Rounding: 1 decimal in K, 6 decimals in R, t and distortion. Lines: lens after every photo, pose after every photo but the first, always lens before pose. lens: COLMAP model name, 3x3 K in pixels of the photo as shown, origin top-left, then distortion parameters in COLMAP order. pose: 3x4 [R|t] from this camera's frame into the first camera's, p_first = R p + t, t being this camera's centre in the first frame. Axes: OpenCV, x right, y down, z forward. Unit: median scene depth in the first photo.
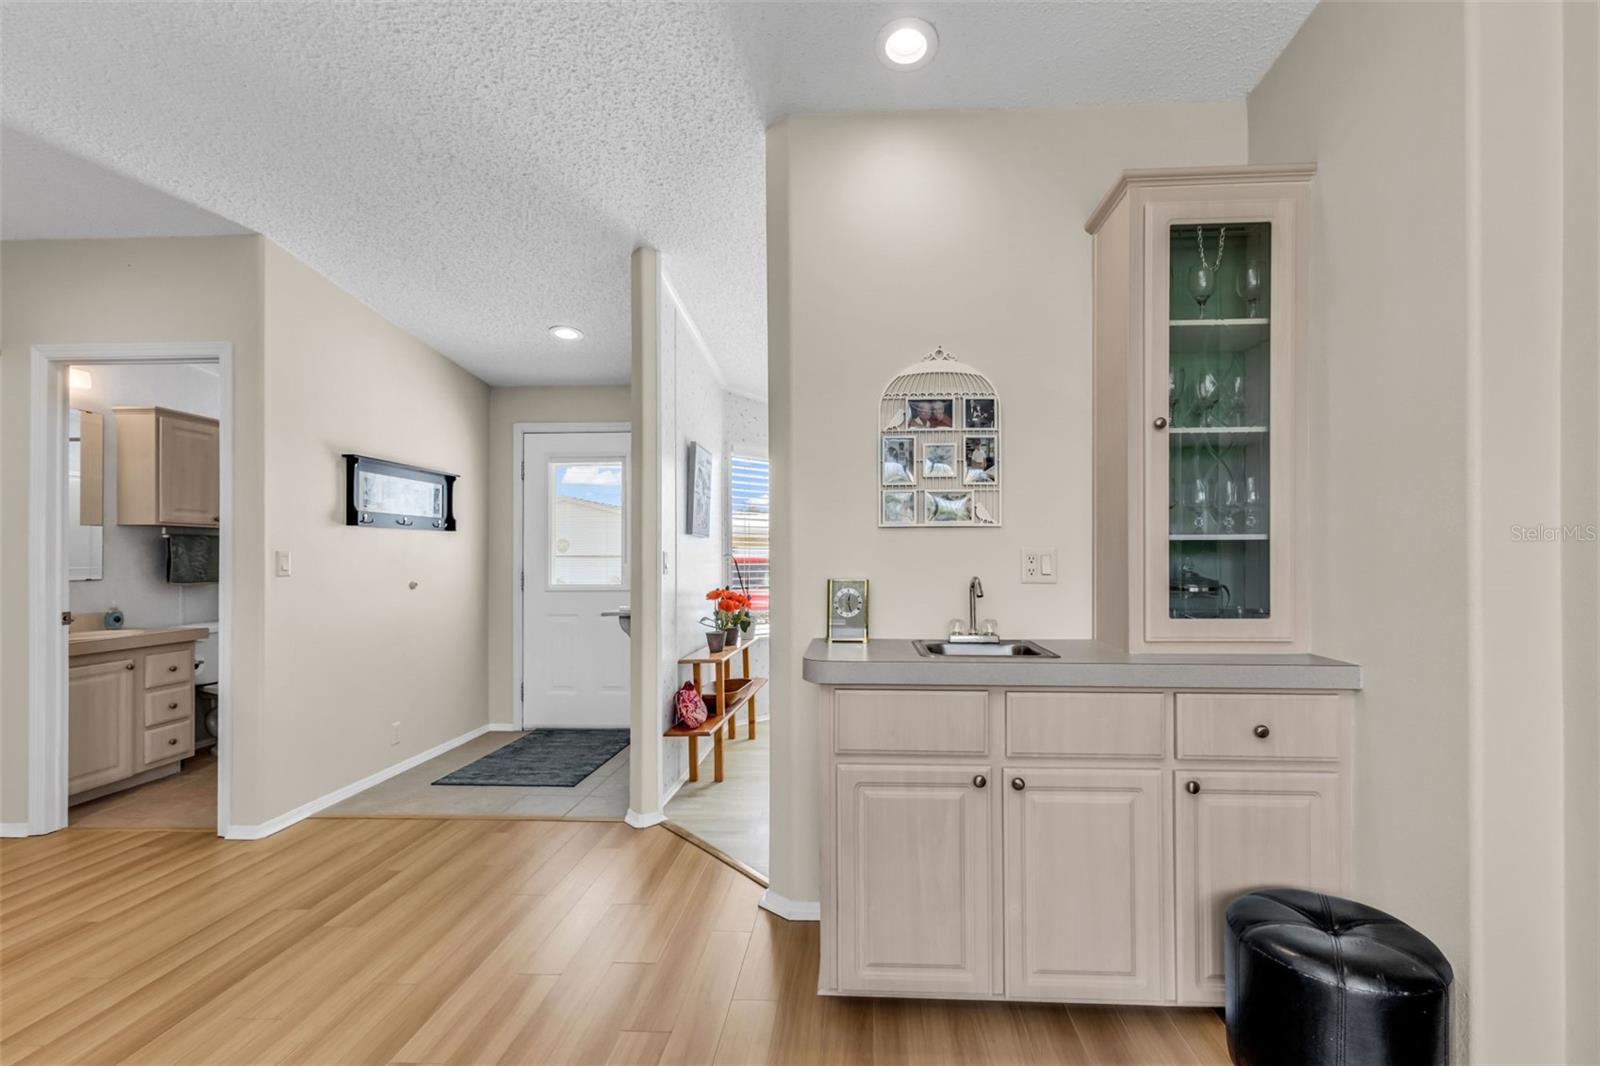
lens RADIAL K [[684.6, 0, 812.5], [0, 684.6, 549.8], [0, 0, 1]] dist [0.013470, -0.004272]
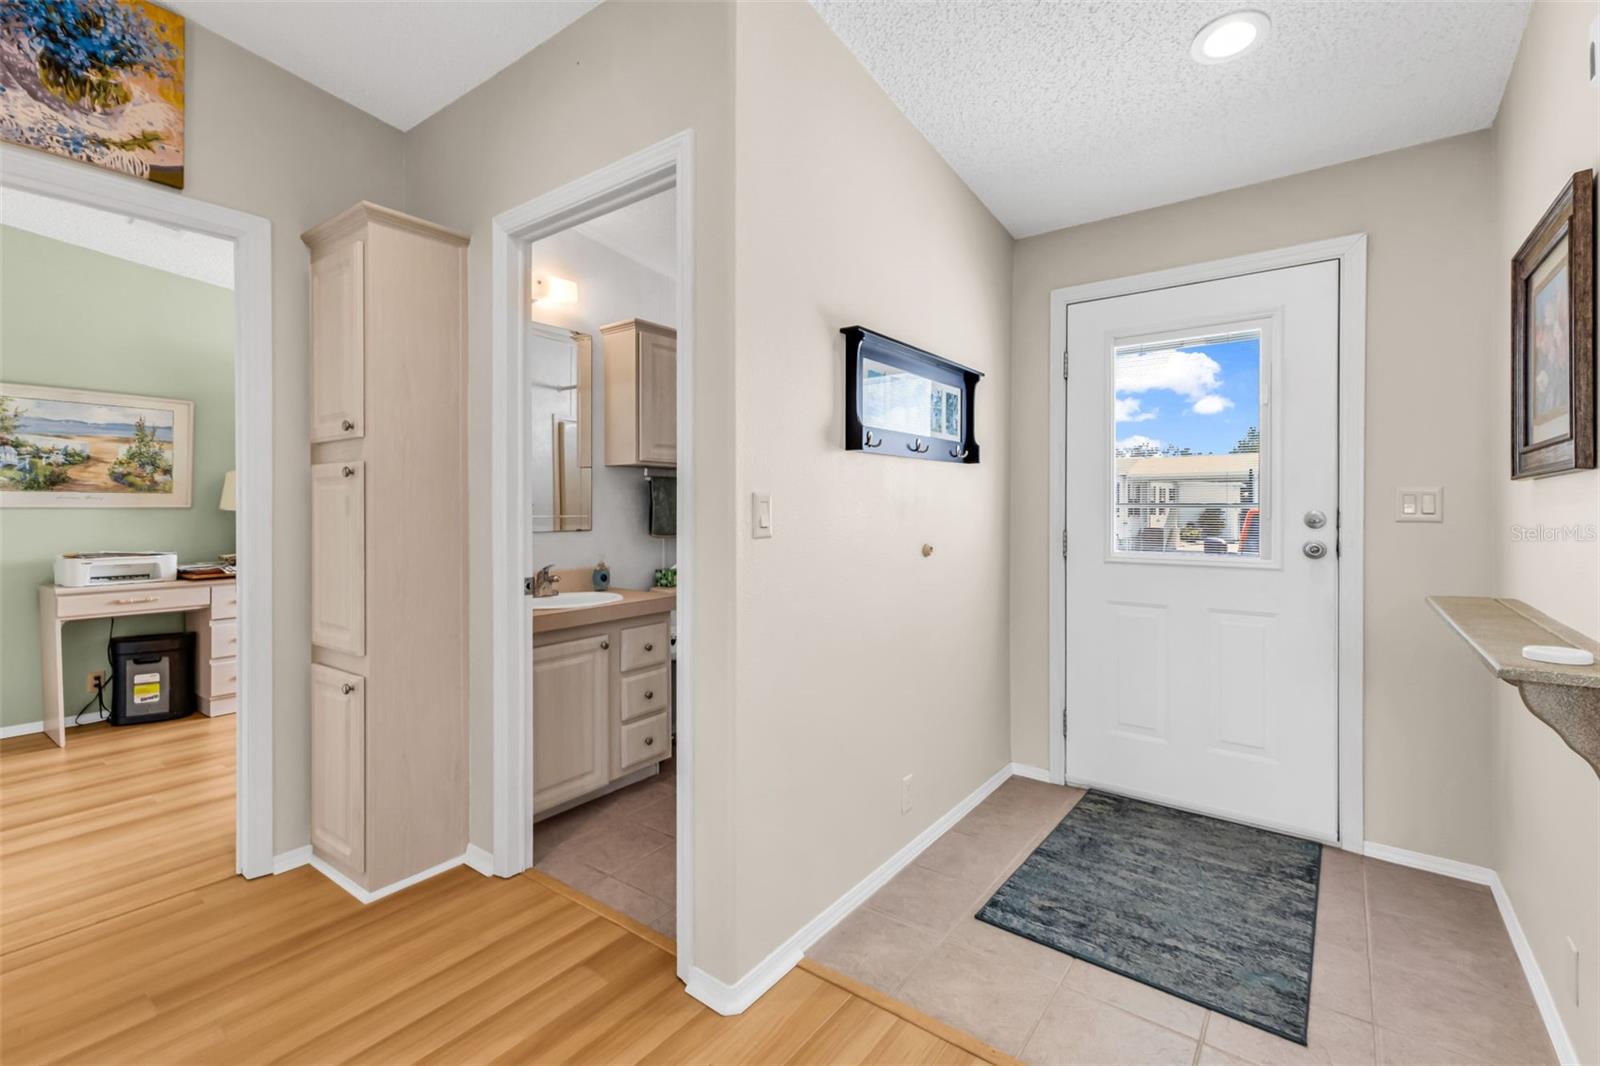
lens RADIAL K [[689.7, 0, 808.1], [0, 689.7, 512.6], [0, 0, 1]] dist [0.014173, -0.003656]
pose [[0.836117, 0.008943, -0.548478, -0.345024], [0.001352, 0.999830, 0.018363, 0.006415], [0.548550, -0.016095, 0.835963, 0.443373]]
